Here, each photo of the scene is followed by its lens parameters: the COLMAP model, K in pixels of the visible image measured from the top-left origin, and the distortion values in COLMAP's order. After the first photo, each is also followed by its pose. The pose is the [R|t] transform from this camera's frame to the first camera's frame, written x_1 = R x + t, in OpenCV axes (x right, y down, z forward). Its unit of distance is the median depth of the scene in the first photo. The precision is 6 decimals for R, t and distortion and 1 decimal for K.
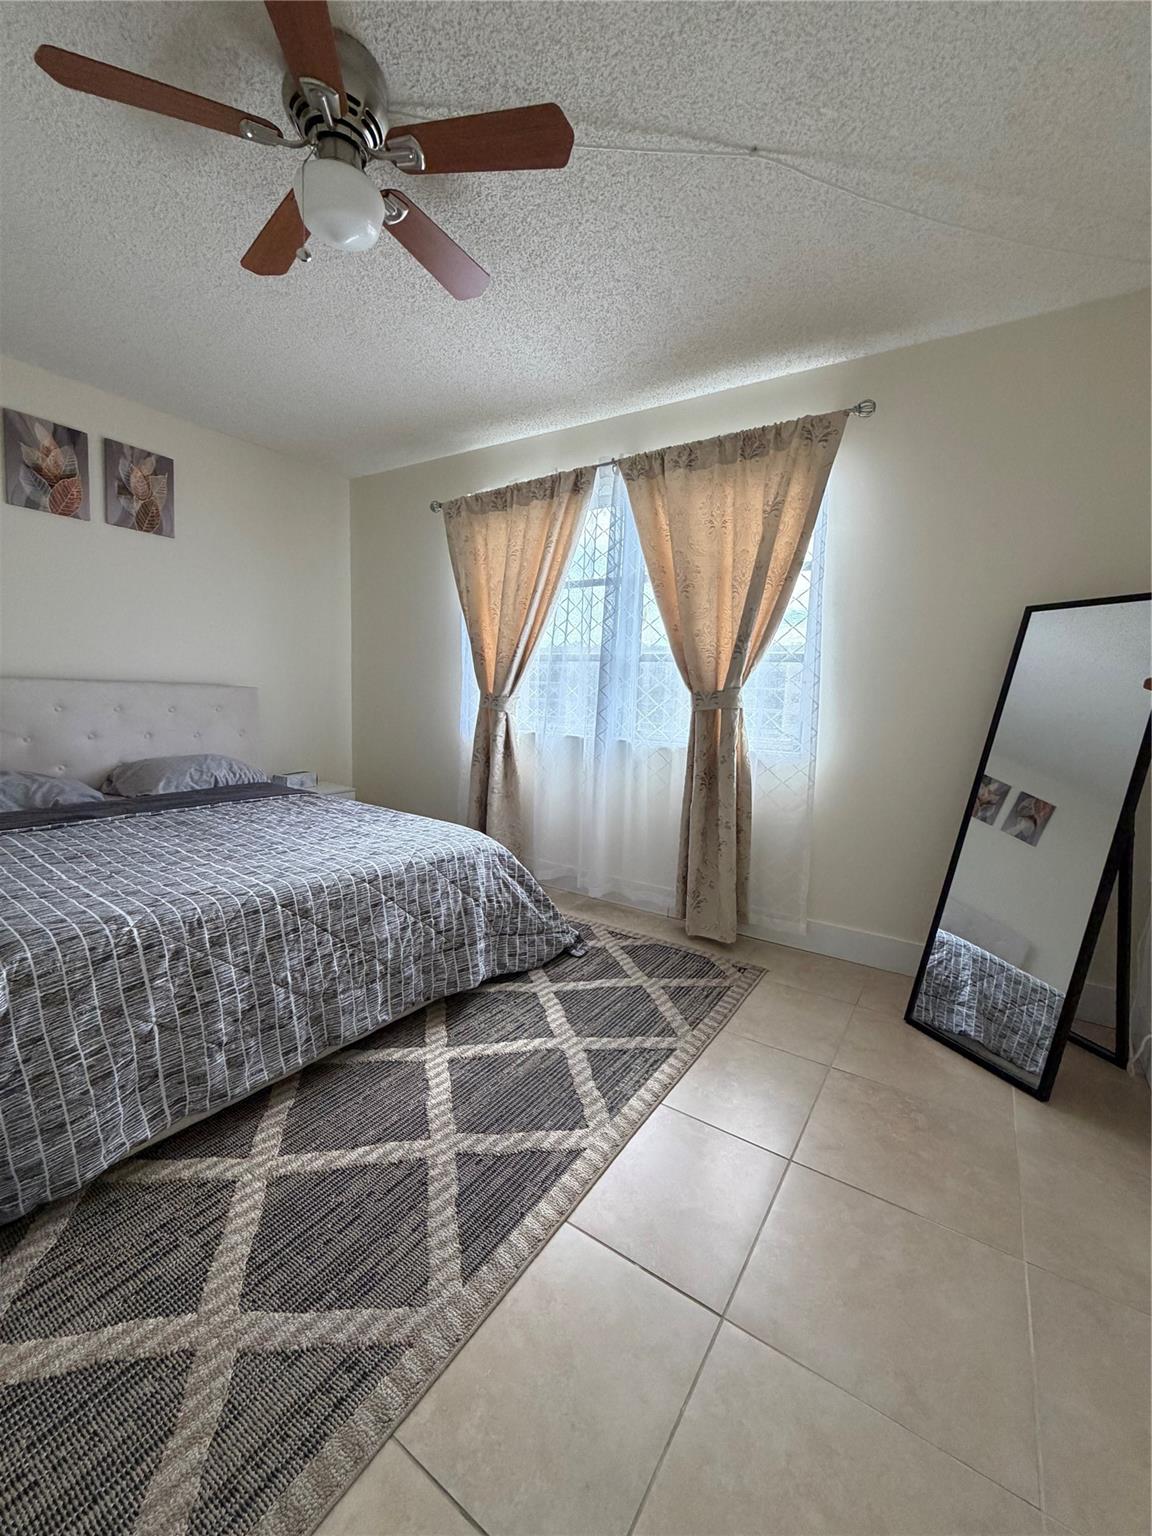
lens RADIAL K [[614.4, 0, 575.4], [0, 614.4, 763.1], [0, 0, 1]] dist [-0.000025, 0.000240]
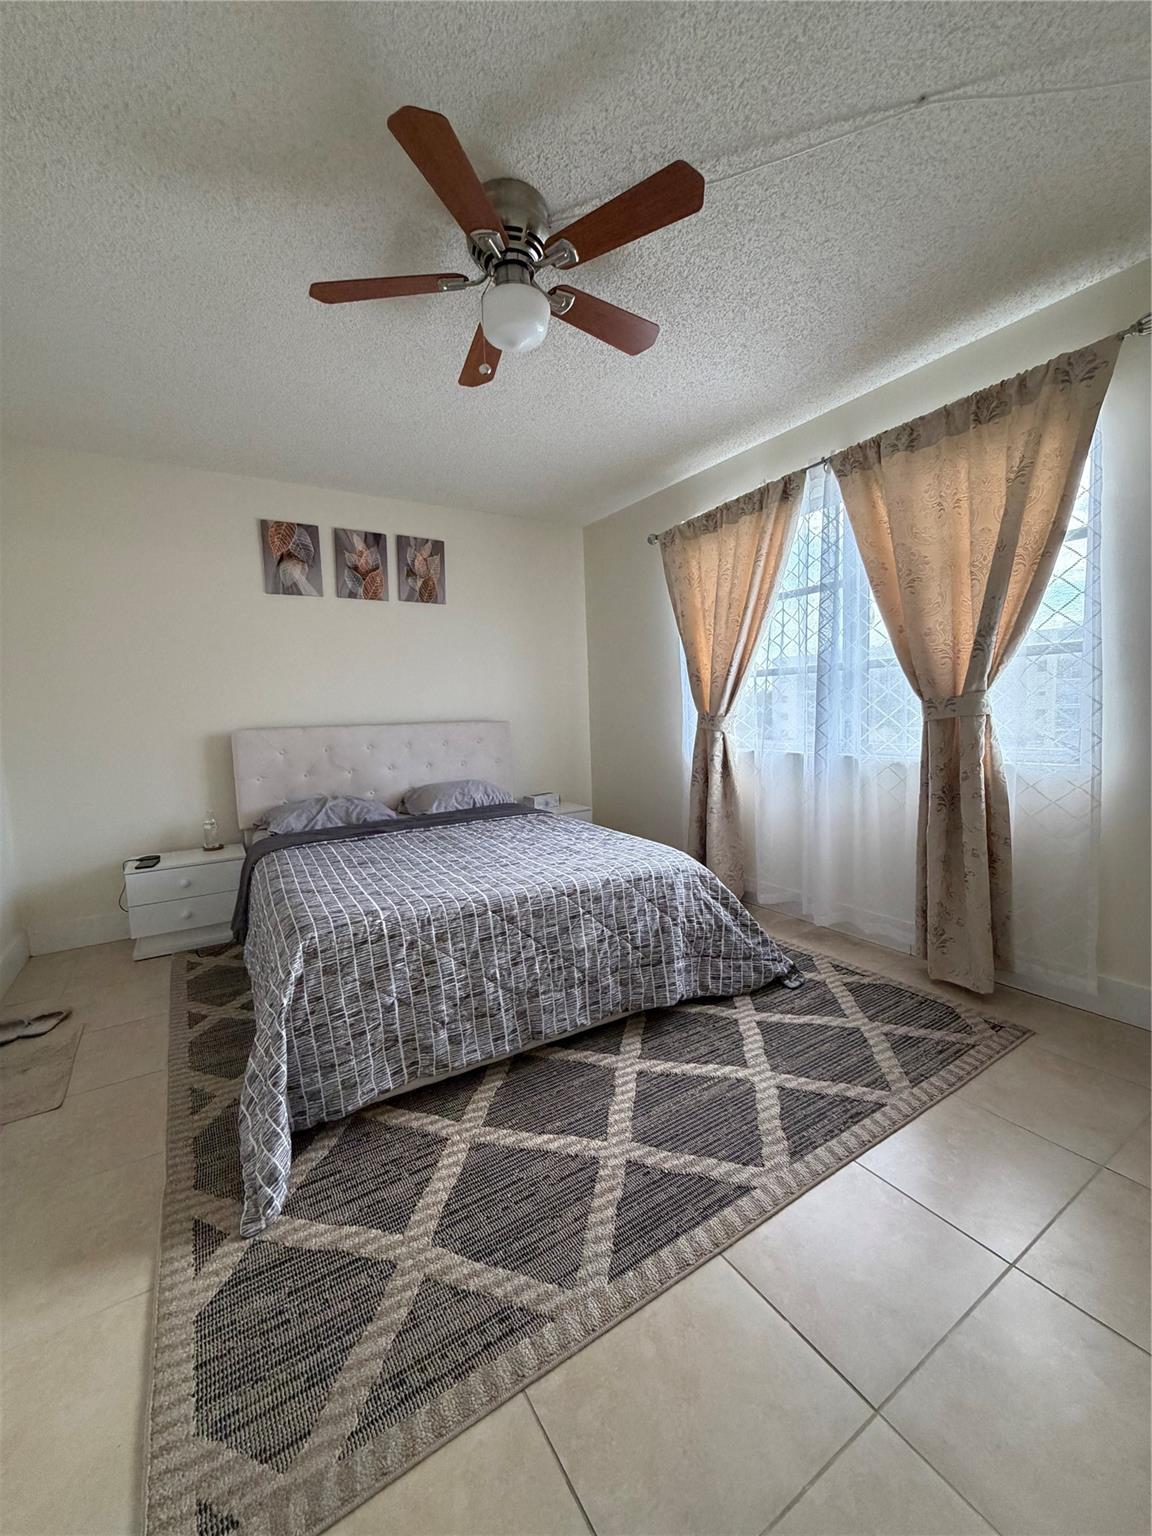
lens RADIAL K [[614.4, 0, 574.6], [0, 614.4, 762.8], [0, 0, 1]] dist [-0.000025, 0.000240]
pose [[0.909649, -0.030834, -0.414232, 0.109461], [0.019643, 0.999319, -0.031249, -0.007940], [0.414913, 0.020289, 0.909635, -0.004345]]
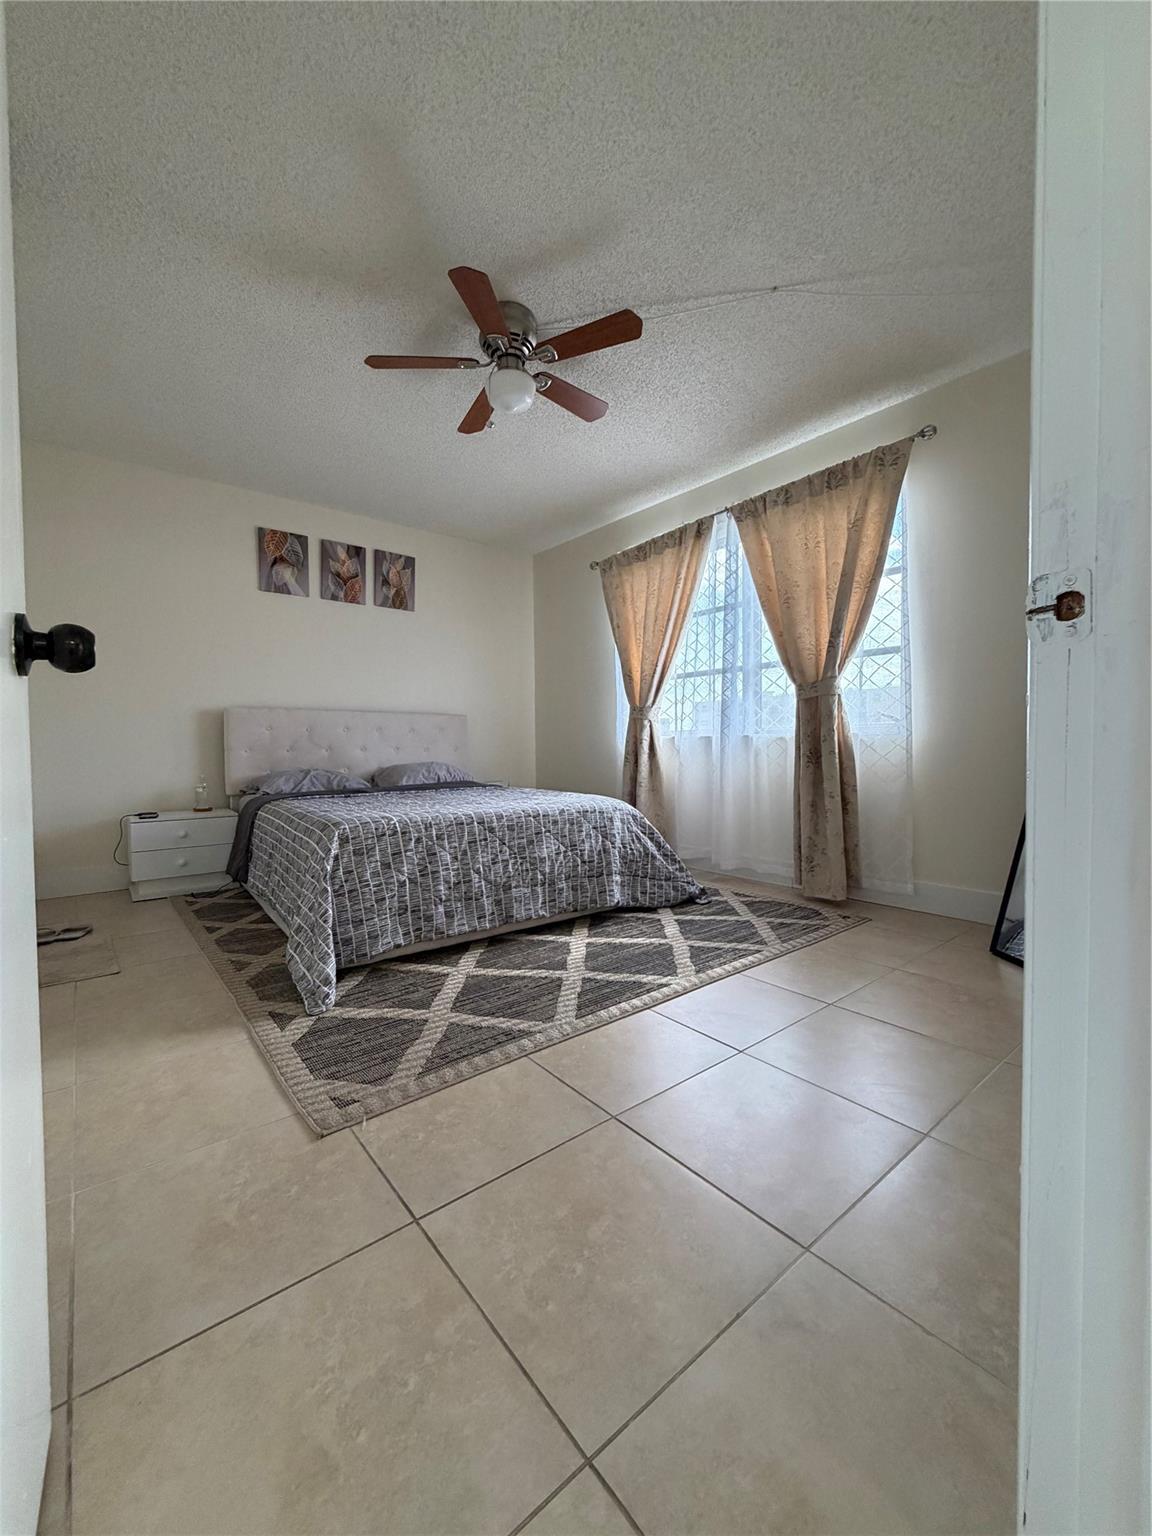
lens RADIAL K [[614.4, 0, 573.7], [0, 614.4, 762.0], [0, 0, 1]] dist [-0.000025, 0.000240]
pose [[0.952291, -0.036897, -0.302953, 0.151056], [0.008488, 0.995483, -0.094560, 0.157430], [0.305073, 0.087478, 0.948303, -0.269285]]
